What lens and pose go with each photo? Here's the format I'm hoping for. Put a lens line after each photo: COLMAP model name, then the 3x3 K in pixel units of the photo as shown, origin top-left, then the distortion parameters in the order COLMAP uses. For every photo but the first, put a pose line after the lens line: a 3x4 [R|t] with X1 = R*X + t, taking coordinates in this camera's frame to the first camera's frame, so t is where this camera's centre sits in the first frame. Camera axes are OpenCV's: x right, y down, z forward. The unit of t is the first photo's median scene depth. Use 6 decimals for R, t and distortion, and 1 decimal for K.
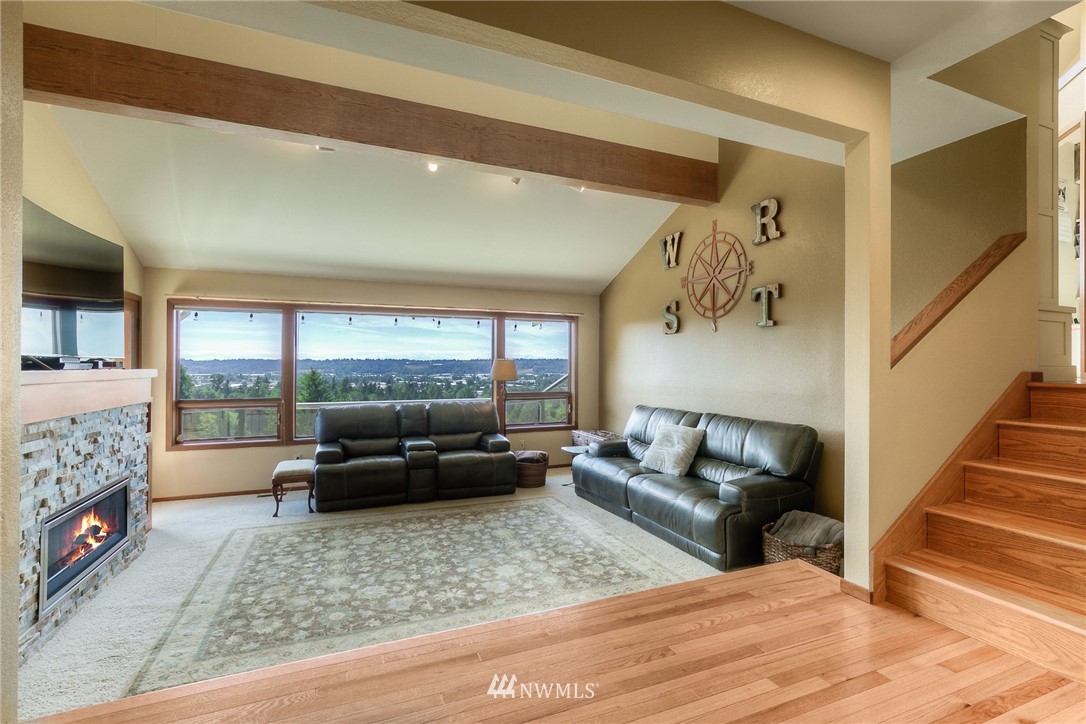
lens RADIAL K [[499.0, 0, 545.7], [0, 499.0, 361.5], [0, 0, 1]] dist [-0.004375, 0.000809]
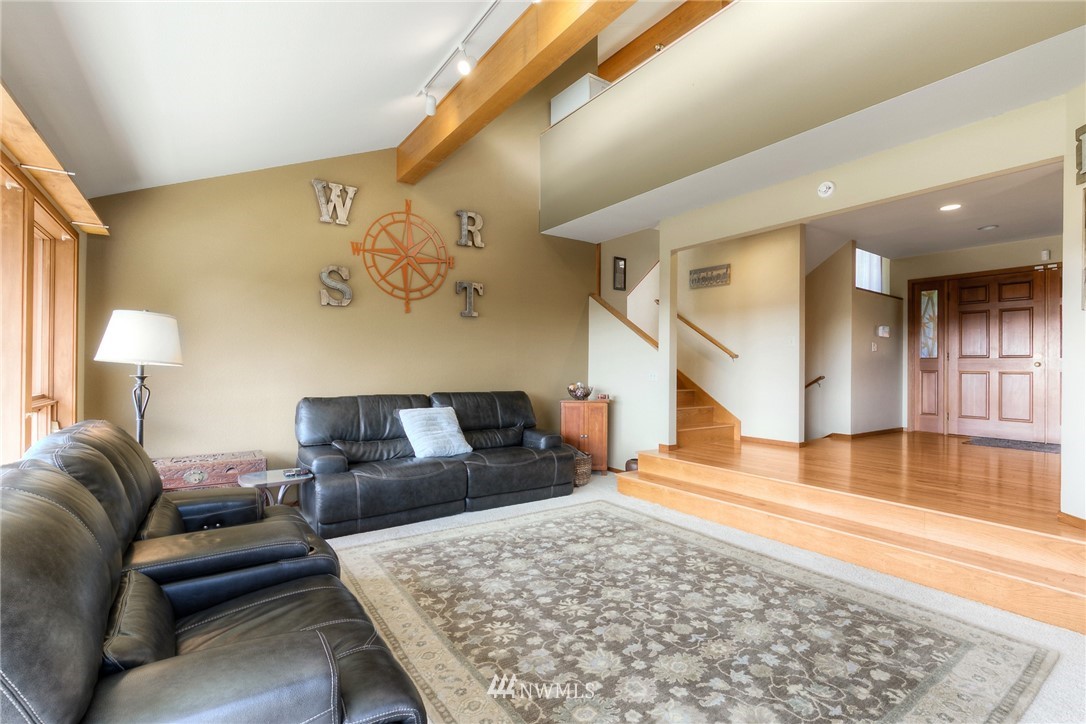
lens RADIAL K [[499.0, 0, 544.1], [0, 499.0, 367.3], [0, 0, 1]] dist [-0.004375, 0.000809]
pose [[-0.210126, -0.002728, 0.977671, -0.782031], [-0.013440, 0.999910, -0.000098, 0.051070], [-0.977582, -0.013160, -0.210144, 1.075271]]
